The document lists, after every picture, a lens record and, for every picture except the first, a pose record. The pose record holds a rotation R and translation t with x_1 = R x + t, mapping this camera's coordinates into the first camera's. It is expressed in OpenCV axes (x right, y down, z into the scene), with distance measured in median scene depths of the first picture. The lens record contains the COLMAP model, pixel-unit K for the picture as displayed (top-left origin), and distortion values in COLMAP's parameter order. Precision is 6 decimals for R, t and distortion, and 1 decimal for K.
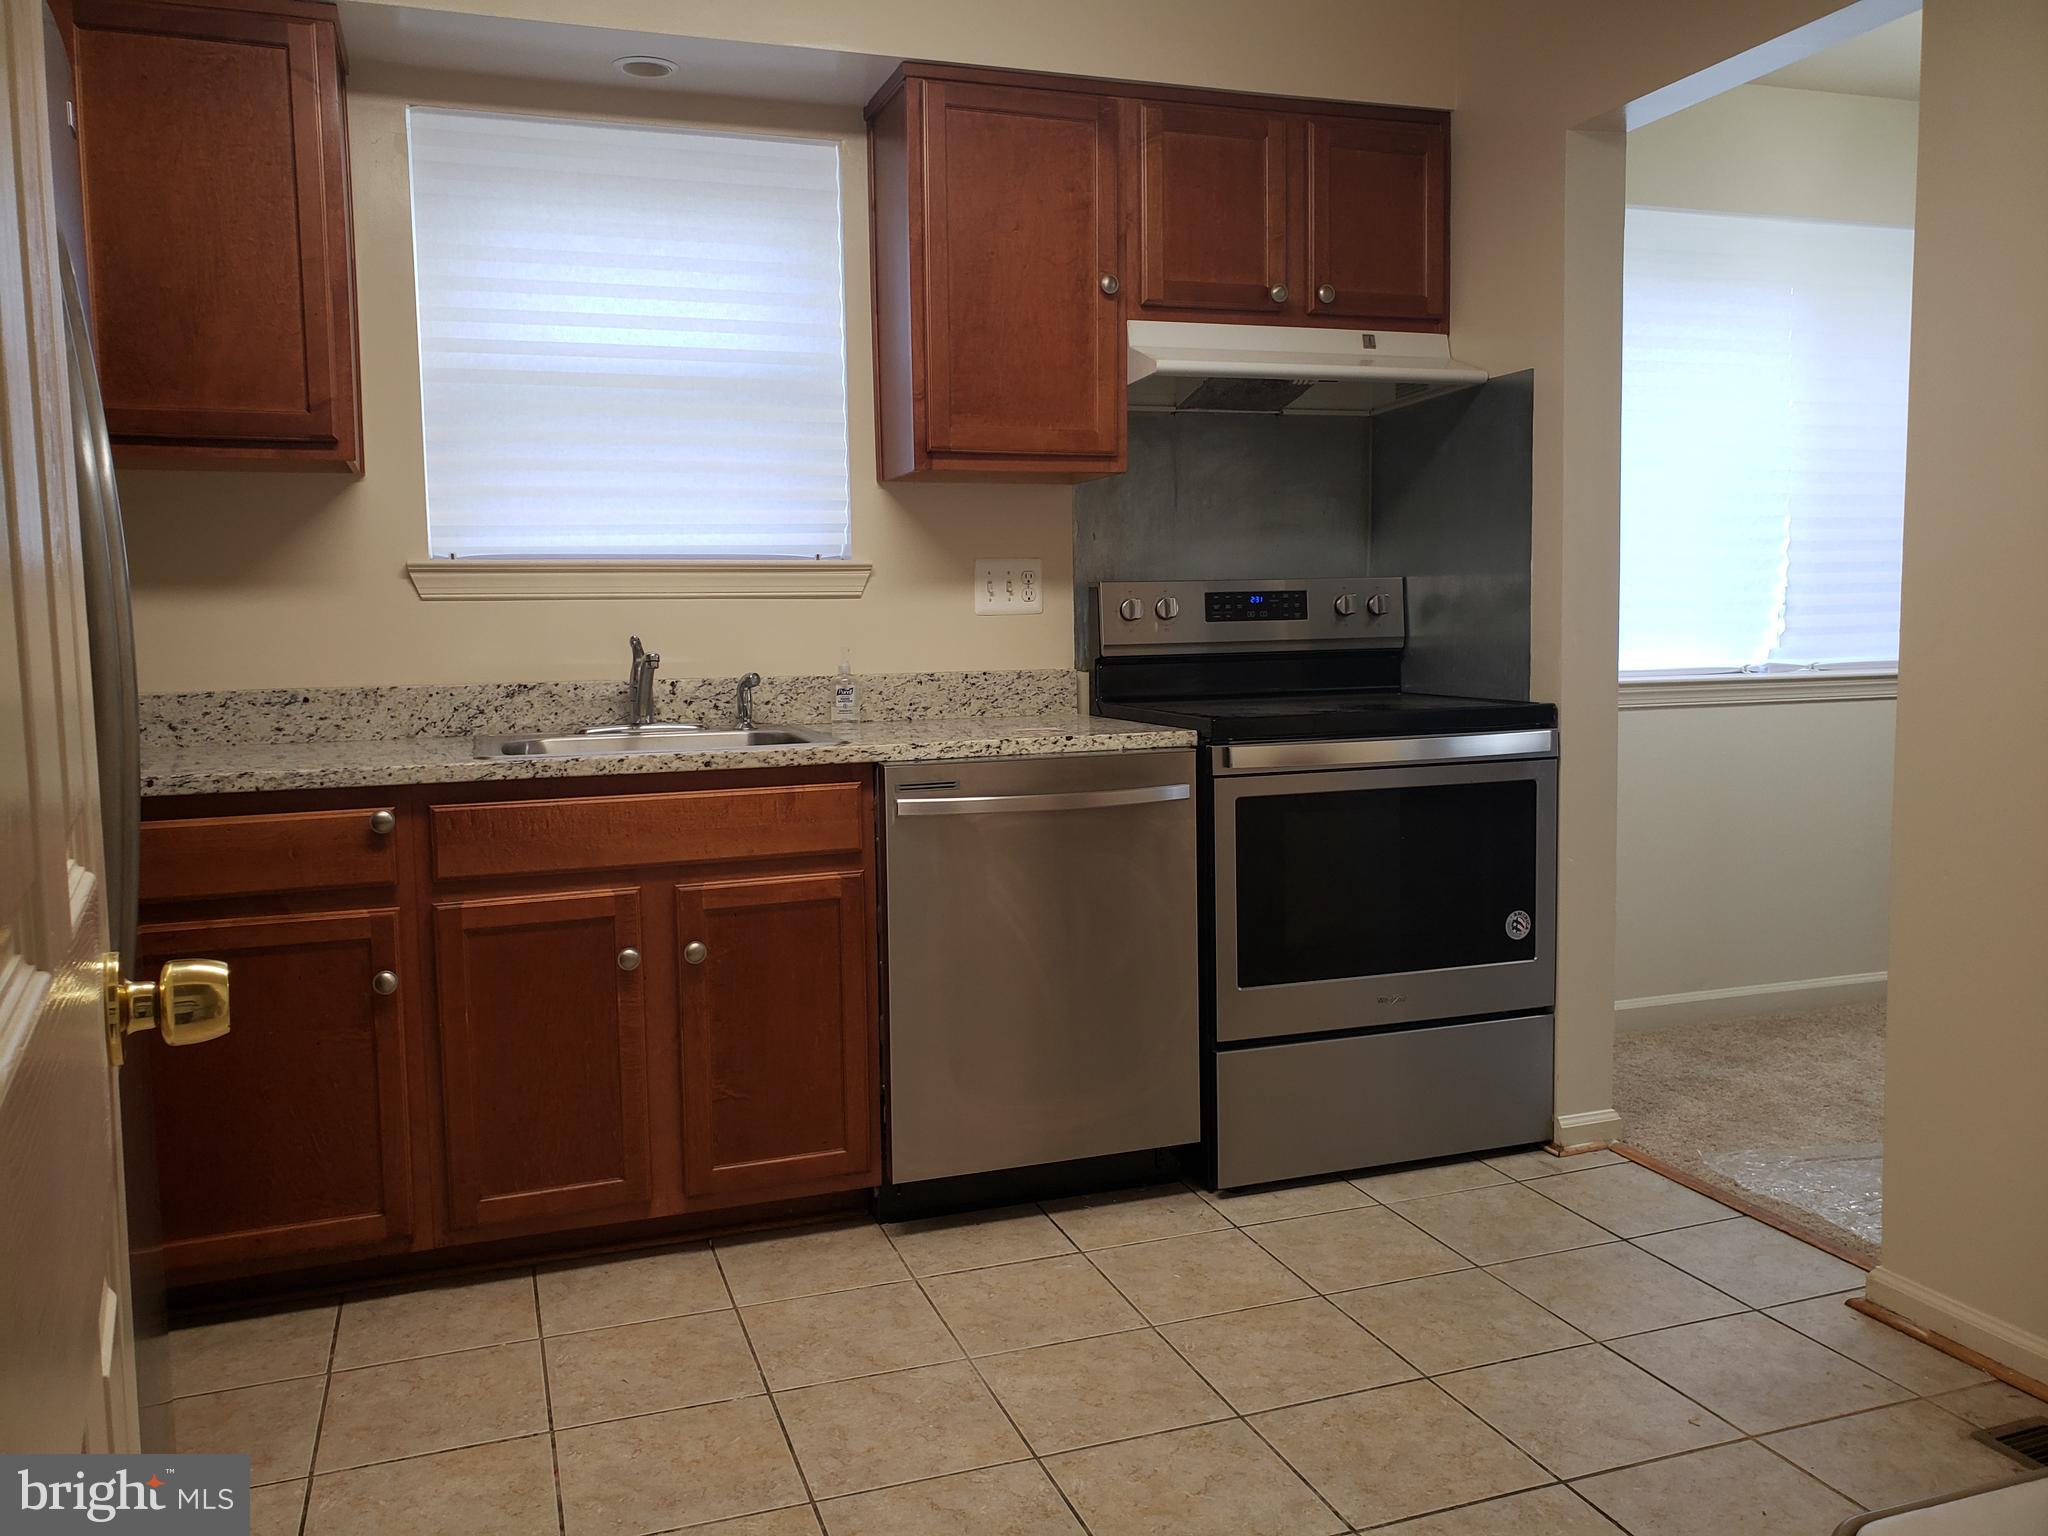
lens RADIAL K [[1631.2, 0, 1000.9], [0, 1631.2, 756.7], [0, 0, 1]] dist [0.004882, 0.003355]
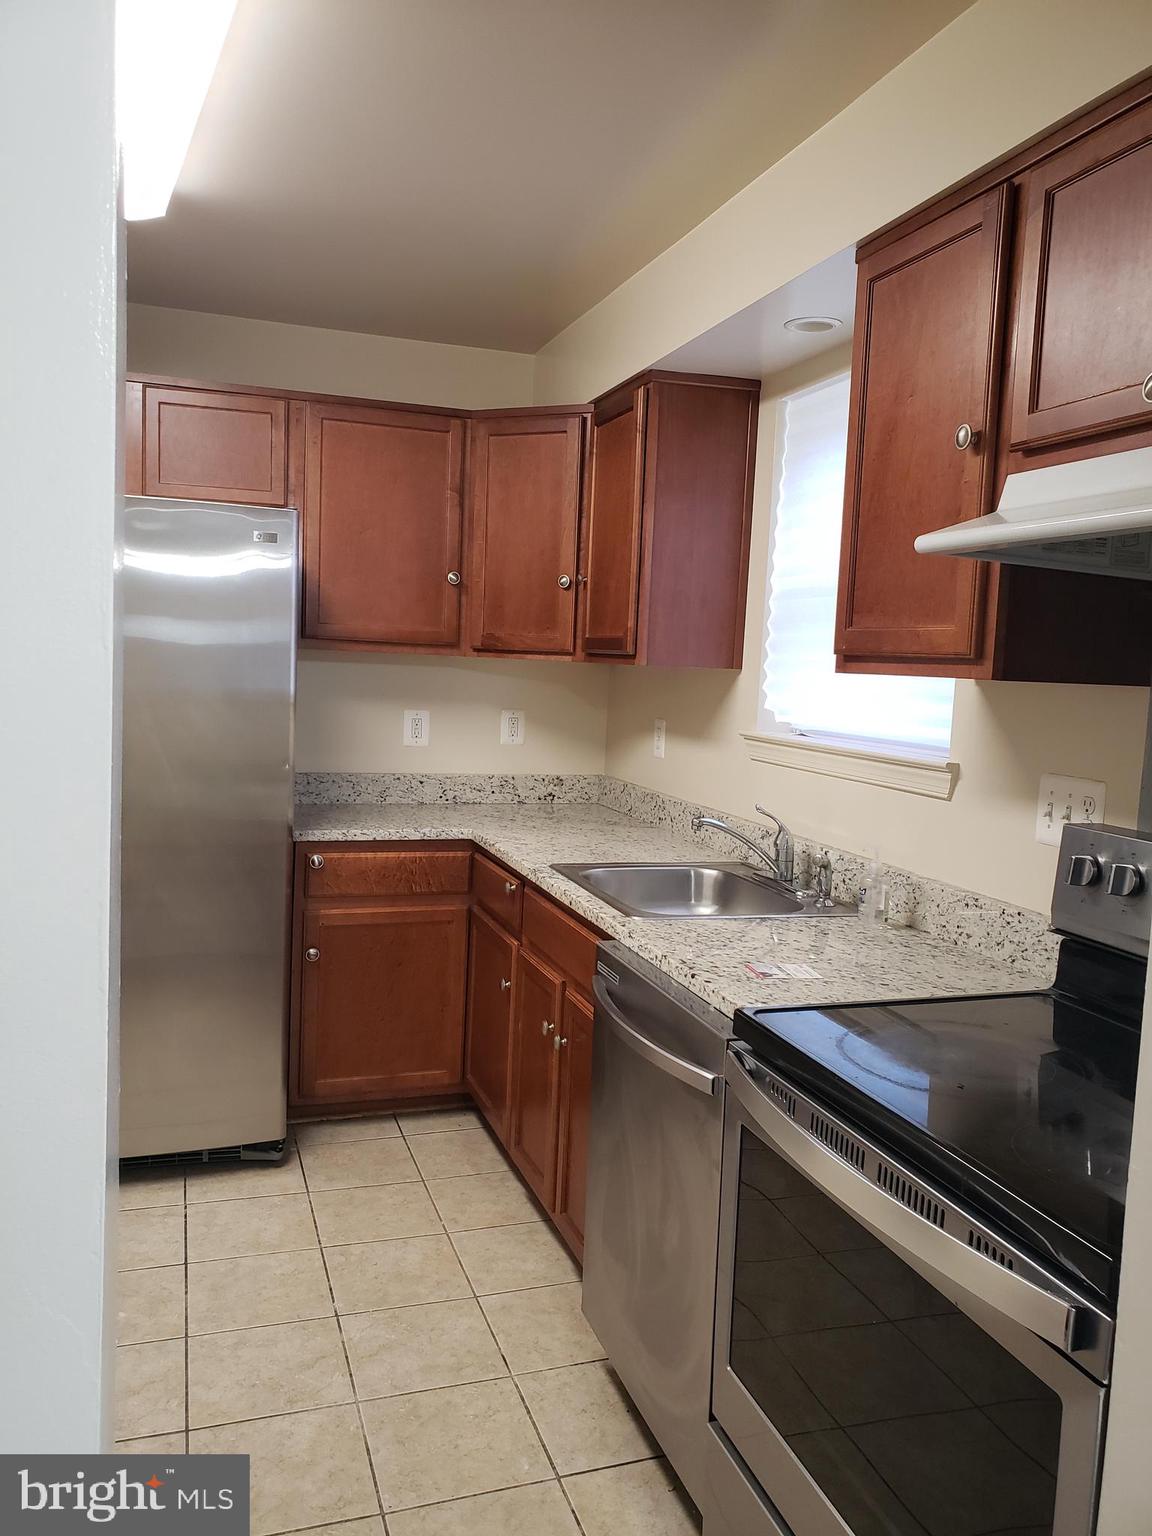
lens RADIAL K [[1223.4, 0, 617.4], [0, 1223.4, 761.2], [0, 0, 1]] dist [0.004882, 0.003355]
pose [[-0.009168, 0.098975, -0.995048, 0.675290], [-0.135080, 0.985846, 0.099305, -0.181653], [0.990792, 0.135322, 0.004331, 0.888207]]
